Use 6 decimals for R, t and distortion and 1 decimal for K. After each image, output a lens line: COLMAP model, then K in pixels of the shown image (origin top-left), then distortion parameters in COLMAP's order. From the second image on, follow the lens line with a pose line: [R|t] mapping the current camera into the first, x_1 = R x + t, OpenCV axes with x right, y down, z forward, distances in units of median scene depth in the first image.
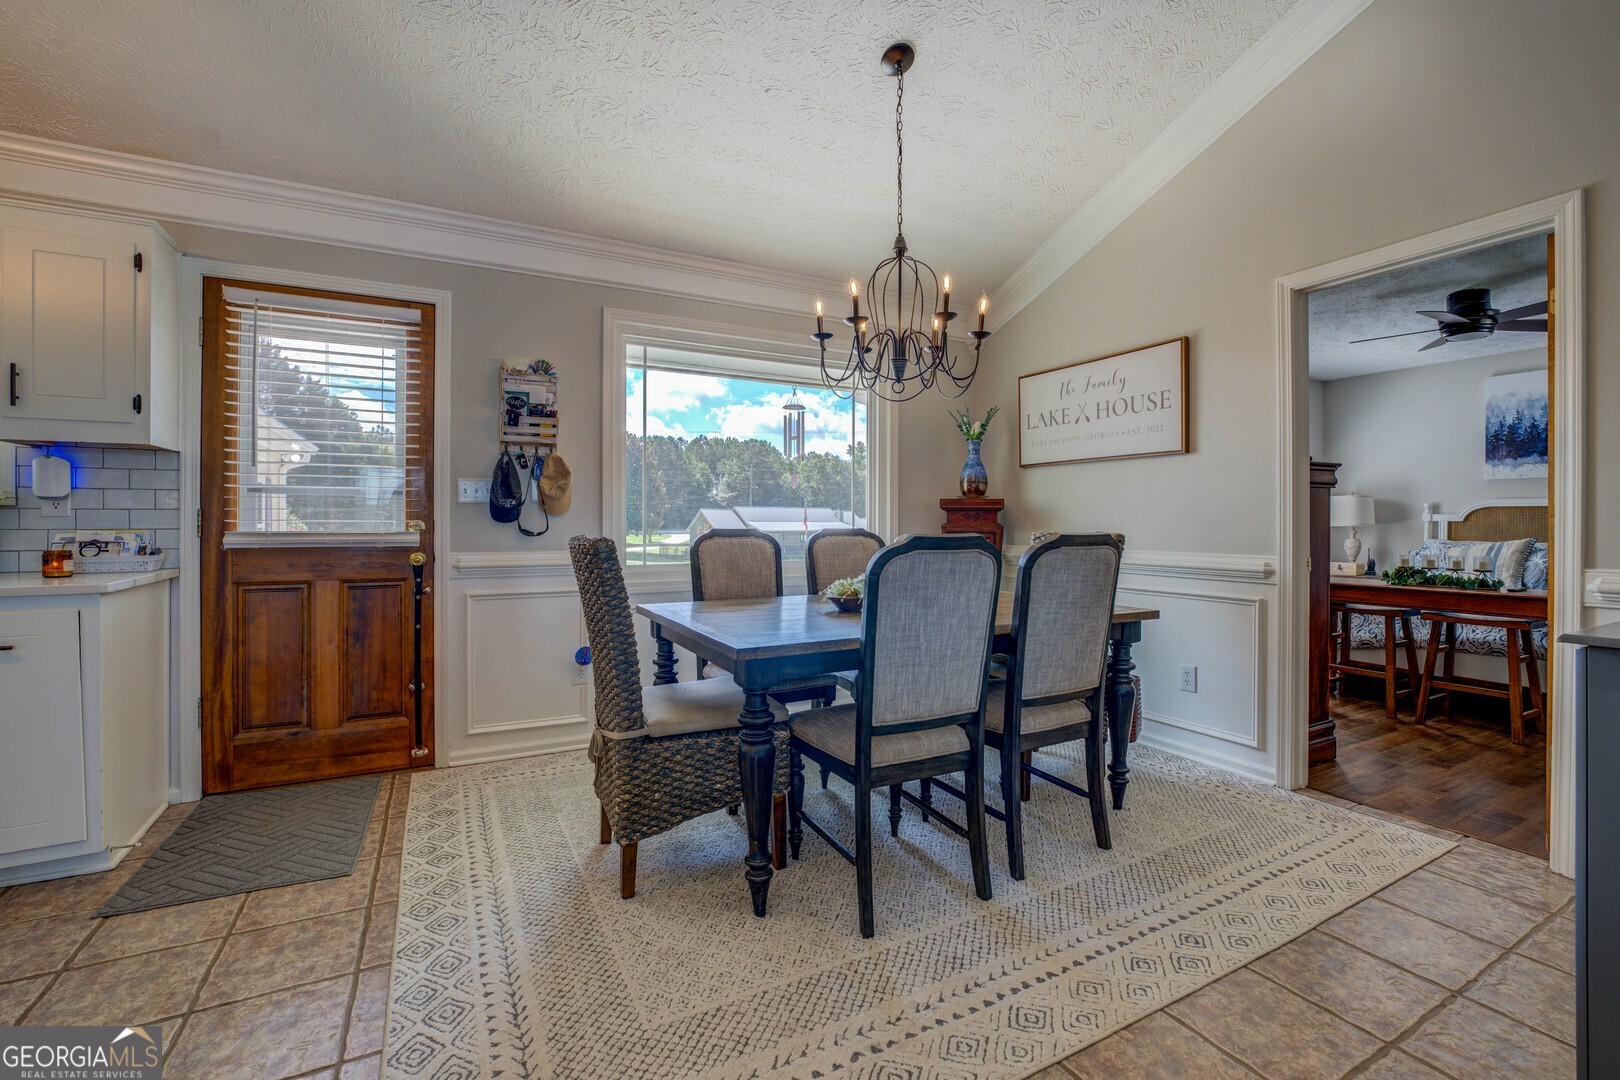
lens RADIAL K [[683.5, 0, 811.5], [0, 683.5, 525.9], [0, 0, 1]] dist [-0.014307, -0.000226]
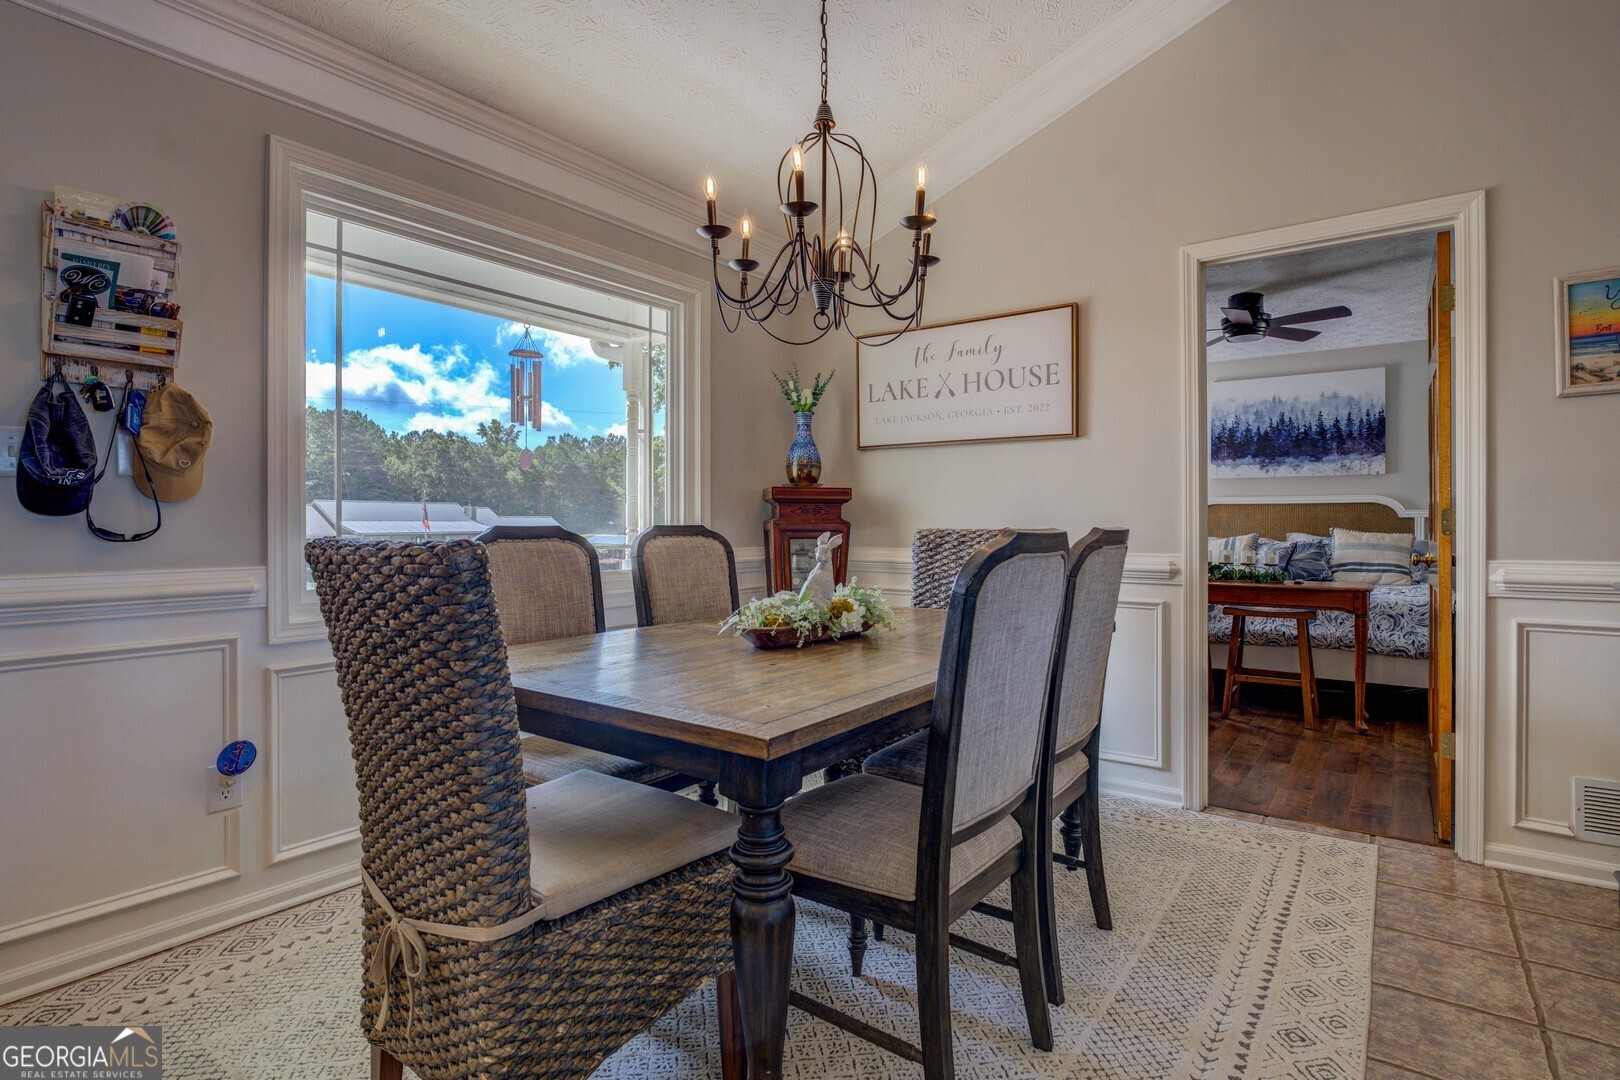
lens RADIAL K [[801.9, 0, 803.8], [0, 801.9, 524.5], [0, 0, 1]] dist [-0.008700, -0.000937]
pose [[0.900828, -0.002855, 0.434166, -0.206829], [0.003692, 0.999993, -0.001083, 0.004275], [-0.434160, 0.002579, 0.900832, 0.230752]]
